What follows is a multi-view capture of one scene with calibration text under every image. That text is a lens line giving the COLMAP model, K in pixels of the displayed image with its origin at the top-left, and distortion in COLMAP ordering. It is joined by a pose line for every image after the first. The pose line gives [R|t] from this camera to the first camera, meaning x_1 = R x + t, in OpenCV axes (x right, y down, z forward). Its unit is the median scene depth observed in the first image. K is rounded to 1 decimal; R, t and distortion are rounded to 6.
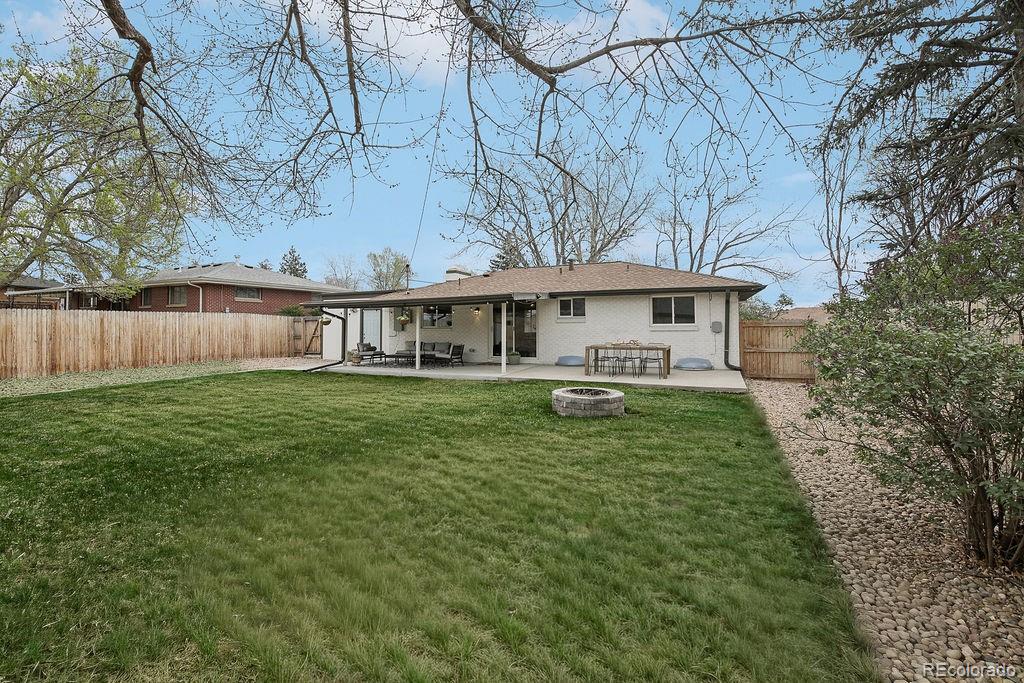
lens RADIAL K [[444.3, 0, 516.0], [0, 444.3, 325.5], [0, 0, 1]] dist [-0.003658, -0.000326]
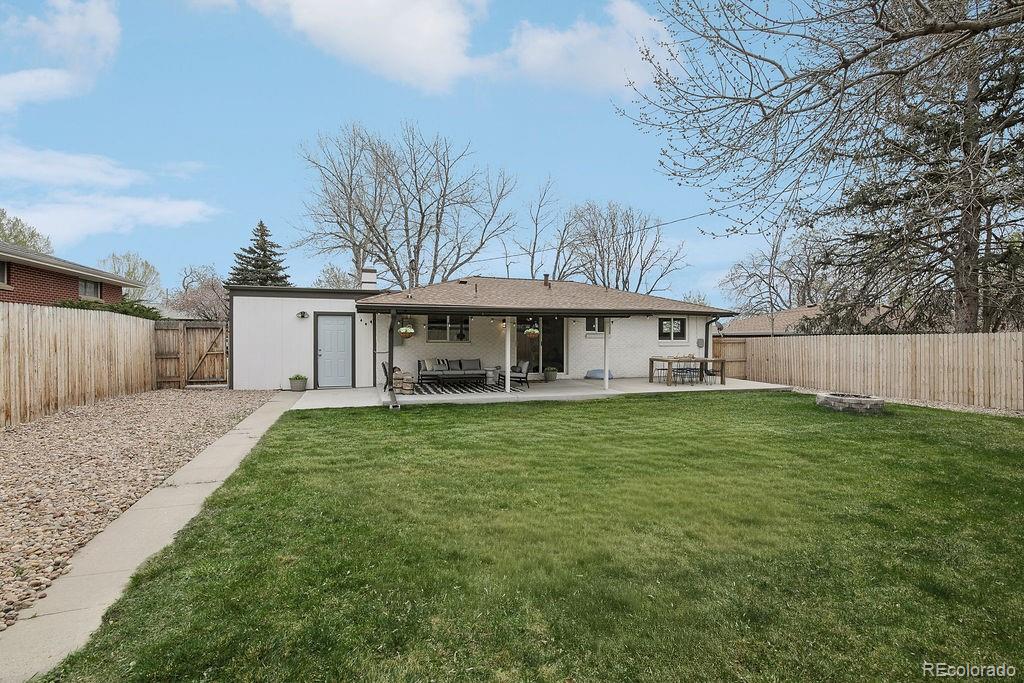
lens RADIAL K [[444.3, 0, 510.2], [0, 444.3, 337.8], [0, 0, 1]] dist [-0.003658, -0.000326]
pose [[0.752090, 0.010388, 0.658978, -0.630090], [-0.011520, 0.999930, -0.002616, -0.001636], [-0.658960, -0.005624, 0.752157, 0.298673]]
